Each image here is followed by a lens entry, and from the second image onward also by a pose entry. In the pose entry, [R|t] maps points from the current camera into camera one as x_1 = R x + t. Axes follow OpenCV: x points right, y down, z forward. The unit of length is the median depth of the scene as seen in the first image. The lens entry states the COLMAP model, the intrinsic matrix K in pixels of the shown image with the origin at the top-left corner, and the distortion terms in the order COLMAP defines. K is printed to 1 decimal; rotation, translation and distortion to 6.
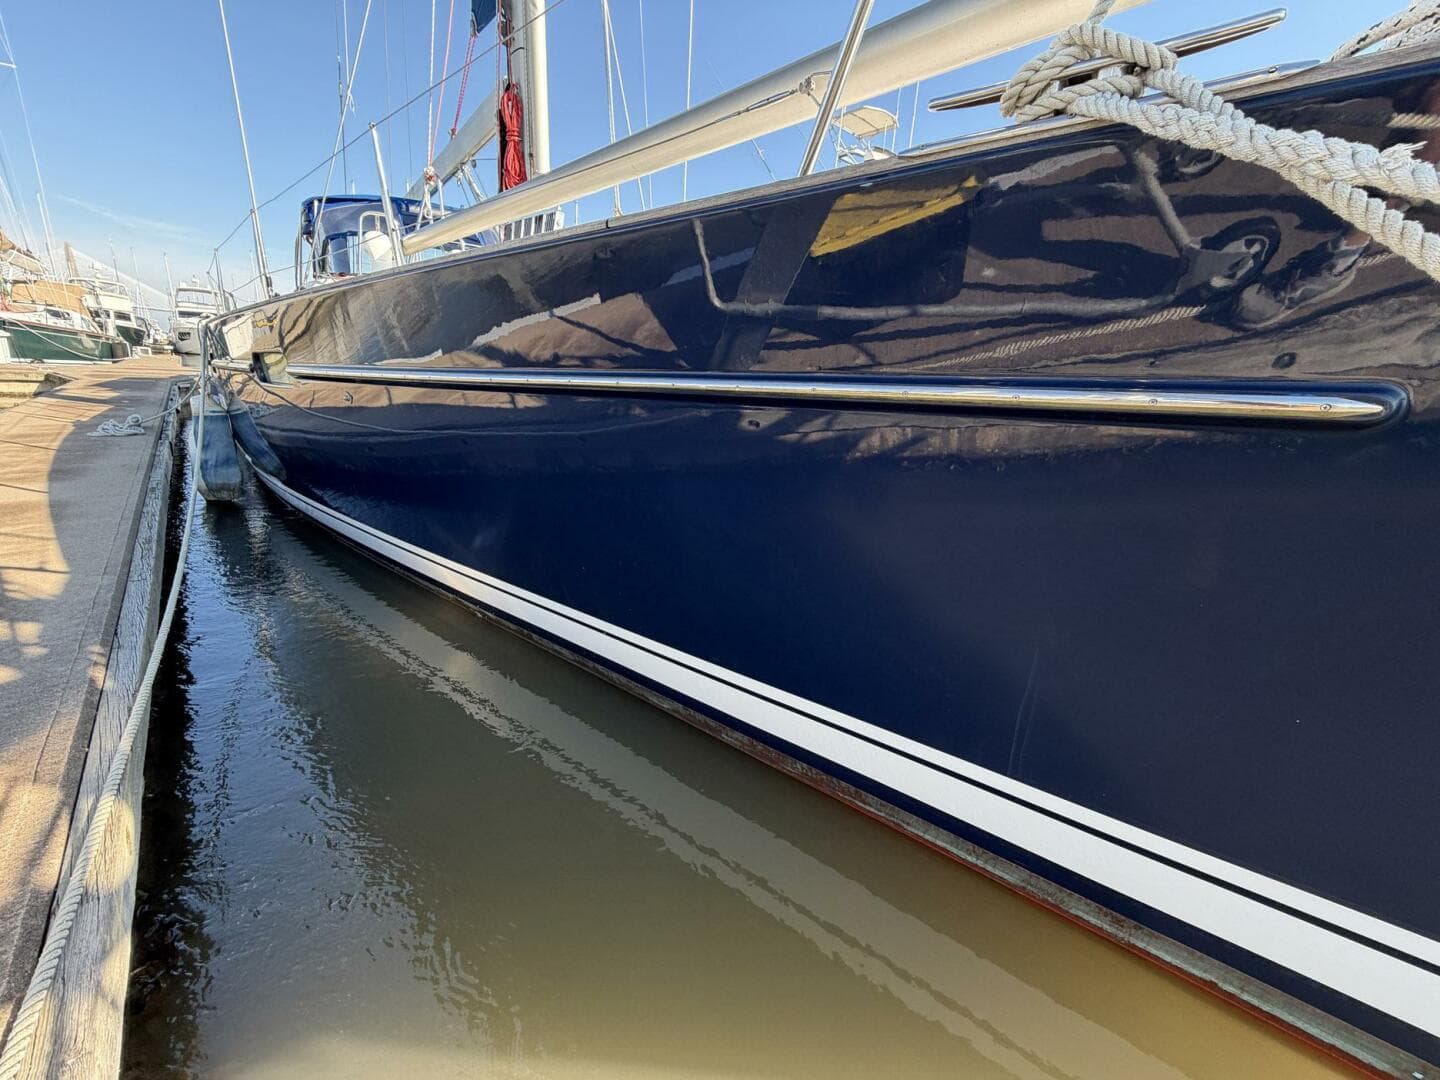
lens RADIAL K [[579.8, 0, 724.4], [0, 579.8, 547.2], [0, 0, 1]] dist [0.001461, -0.000133]
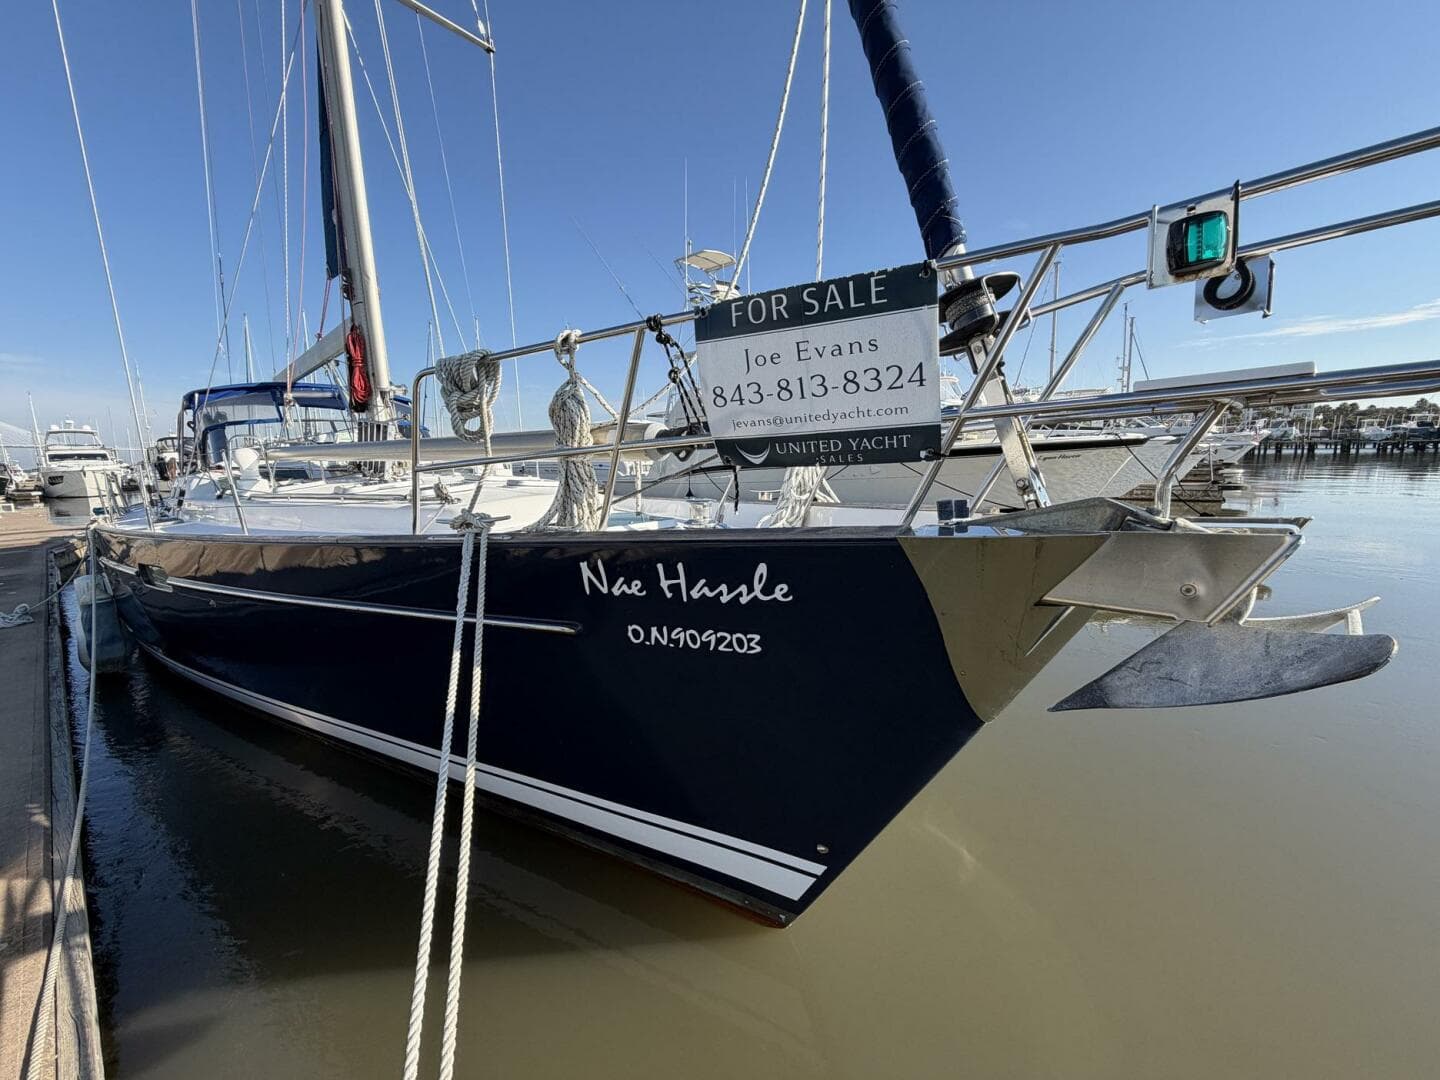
lens RADIAL K [[575.3, 0, 720.0], [0, 575.3, 535.4], [0, 0, 1]] dist [0.021258, -0.016608]
pose [[0.985922, -0.113501, 0.122780, 0.238867], [0.130740, 0.981061, -0.142923, -0.030214], [-0.104232, 0.156963, 0.982089, -0.311918]]
